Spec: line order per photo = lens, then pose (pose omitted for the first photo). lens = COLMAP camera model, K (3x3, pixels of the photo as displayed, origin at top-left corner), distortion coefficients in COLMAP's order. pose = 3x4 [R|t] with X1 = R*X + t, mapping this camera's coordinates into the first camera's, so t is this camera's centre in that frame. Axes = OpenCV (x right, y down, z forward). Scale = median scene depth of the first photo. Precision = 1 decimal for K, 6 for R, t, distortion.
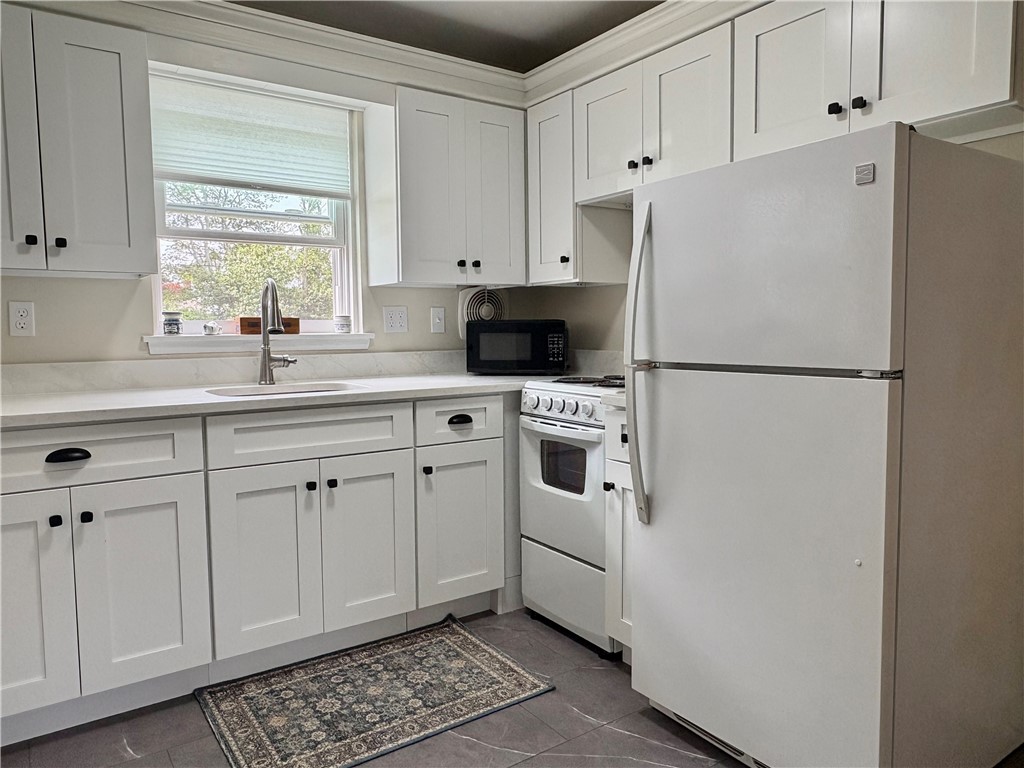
lens RADIAL K [[710.5, 0, 512.0], [0, 710.5, 384.0], [0, 0, 1]] dist [0.002742, 0.000265]
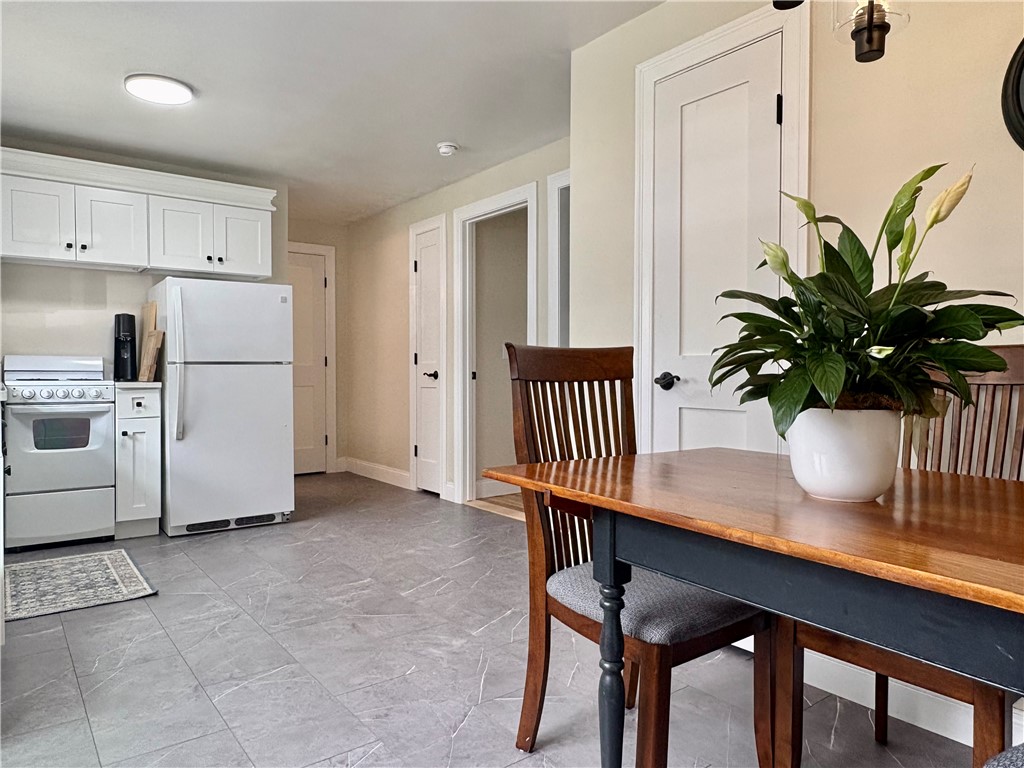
lens RADIAL K [[661.9, 0, 512.0], [0, 661.9, 384.0], [0, 0, 1]] dist [0.001419, 0.000120]
pose [[-0.040894, -0.010470, 0.999109, -1.495744], [0.079104, 0.996772, 0.013683, 0.071281], [-0.996027, 0.079593, -0.039934, 0.085671]]
